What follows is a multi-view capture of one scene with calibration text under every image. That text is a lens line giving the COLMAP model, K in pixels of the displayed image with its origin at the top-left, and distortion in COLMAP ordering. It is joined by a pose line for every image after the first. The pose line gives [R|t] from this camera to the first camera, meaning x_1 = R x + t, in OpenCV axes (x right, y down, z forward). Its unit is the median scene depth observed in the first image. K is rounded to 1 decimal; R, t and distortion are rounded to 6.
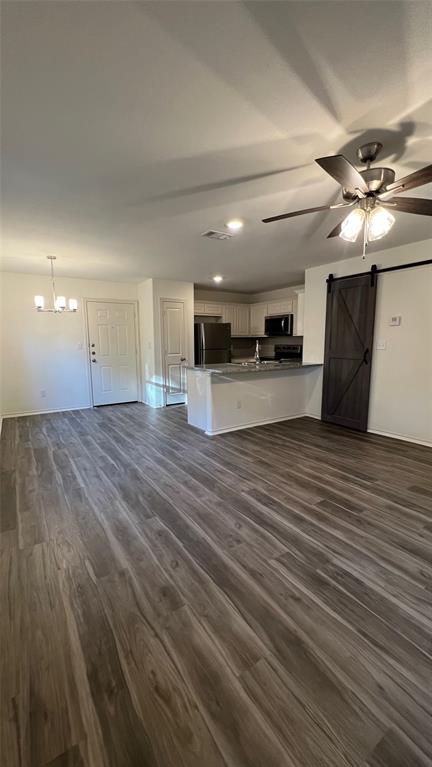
lens RADIAL K [[307.1, 0, 210.6], [0, 307.1, 384.2], [0, 0, 1]] dist [-0.001160, 0.000119]
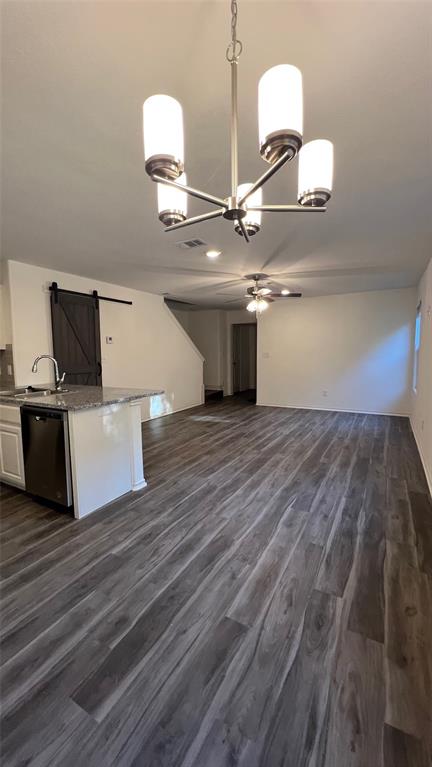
lens RADIAL K [[311.2, 0, 216.0], [0, 311.2, 383.5], [0, 0, 1]] dist [-0.000987, 0.000036]
pose [[-0.477499, -0.075503, 0.875382, -0.716807], [0.139619, 0.977122, 0.160437, -0.164193], [-0.867468, 0.198829, -0.456033, 1.169527]]
